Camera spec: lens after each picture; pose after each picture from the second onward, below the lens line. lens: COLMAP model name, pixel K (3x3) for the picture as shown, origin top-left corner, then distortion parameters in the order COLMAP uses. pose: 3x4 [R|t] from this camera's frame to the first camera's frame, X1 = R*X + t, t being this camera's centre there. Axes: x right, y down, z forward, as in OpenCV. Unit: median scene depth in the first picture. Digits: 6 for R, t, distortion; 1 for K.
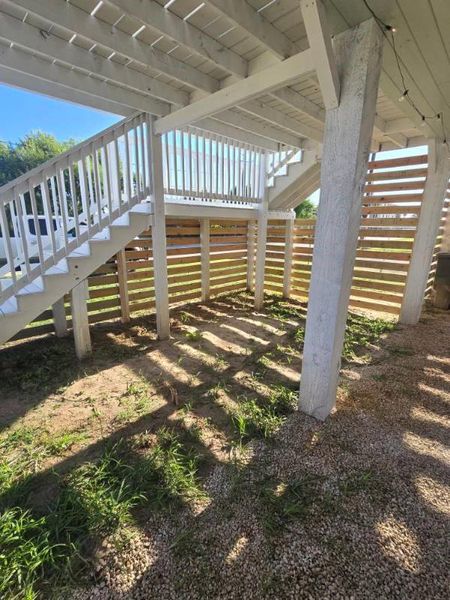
lens RADIAL K [[276.7, 0, 225.0], [0, 276.7, 300.0], [0, 0, 1]] dist [0.003353, 0.000540]
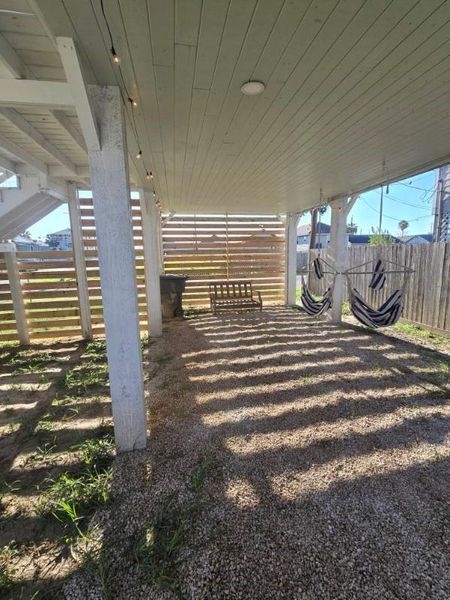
lens RADIAL K [[276.7, 0, 225.0], [0, 276.7, 300.0], [0, 0, 1]] dist [0.003353, 0.000540]
pose [[0.571110, -0.158112, 0.805502, -0.150227], [0.238638, 0.970873, 0.021376, -0.026966], [-0.785421, 0.180016, 0.592207, 0.056034]]
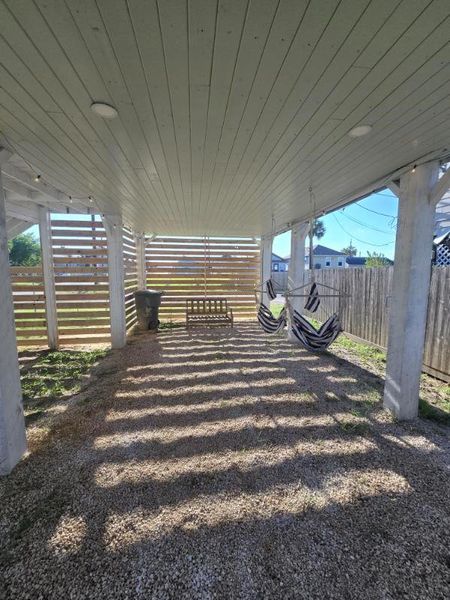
lens RADIAL K [[248.7, 0, 225.0], [0, 248.7, 300.0], [0, 0, 1]] dist [0.017454, 0.000041]
pose [[0.616888, -0.100226, 0.780643, 0.134841], [0.207379, 0.977508, -0.038377, 0.024525], [-0.759238, 0.185563, 0.623798, -0.177874]]
